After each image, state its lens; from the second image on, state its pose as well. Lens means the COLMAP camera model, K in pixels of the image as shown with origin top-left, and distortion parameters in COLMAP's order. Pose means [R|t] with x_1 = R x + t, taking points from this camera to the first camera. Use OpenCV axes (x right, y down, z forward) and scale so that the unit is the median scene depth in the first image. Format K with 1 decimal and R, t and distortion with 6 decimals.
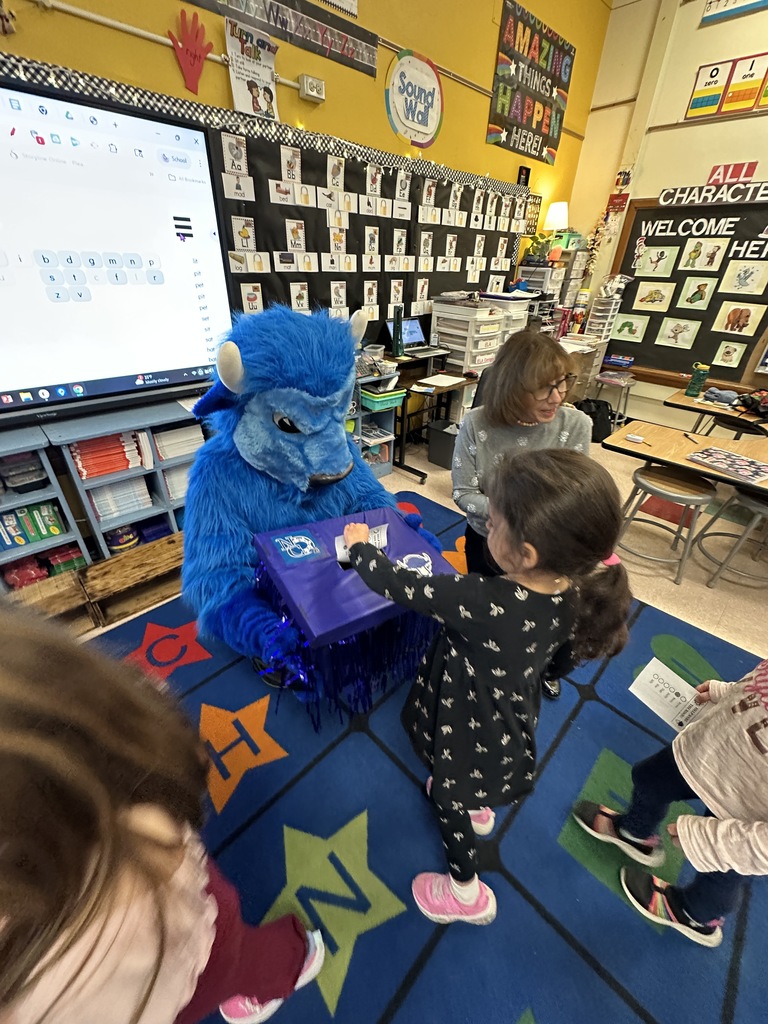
lens RADIAL K [[409.3, 0, 384.8], [0, 409.3, 510.6], [0, 0, 1]] dist [0.000654, 0.000303]
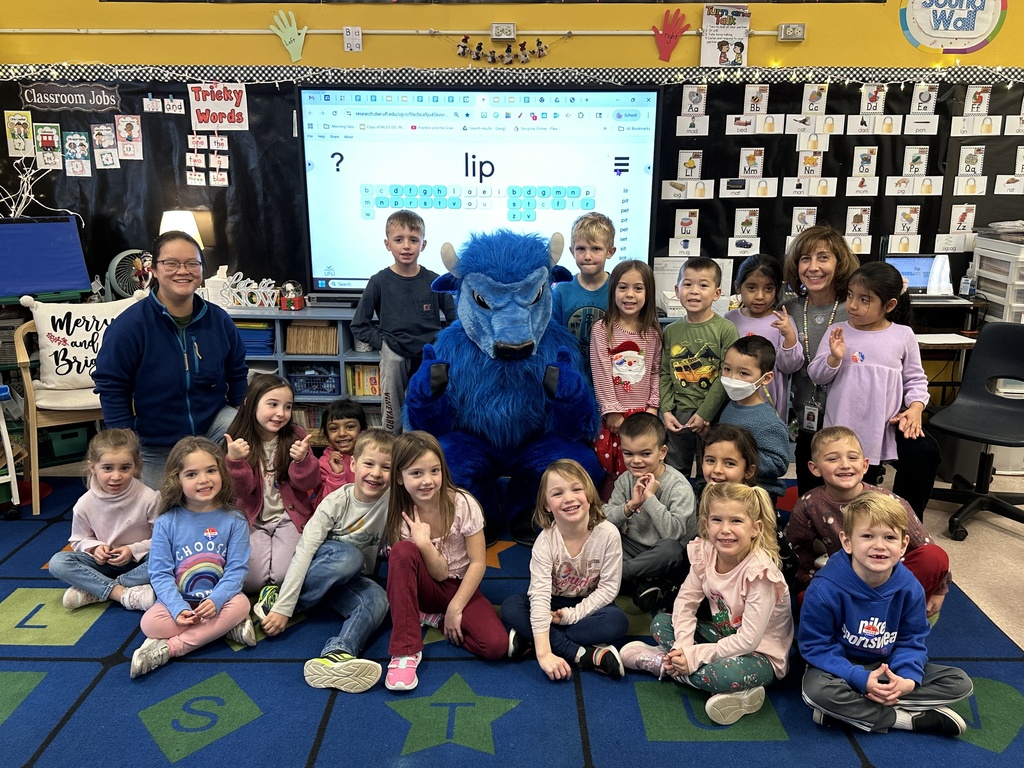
lens RADIAL K [[861.2, 0, 510.2], [0, 861.2, 386.2], [0, 0, 1]] dist [-0.015502, -0.024047]
pose [[0.723297, 0.142002, -0.675779, 0.739098], [-0.335922, 0.927383, -0.164671, 0.278646], [0.603322, 0.346115, 0.718475, -0.512583]]
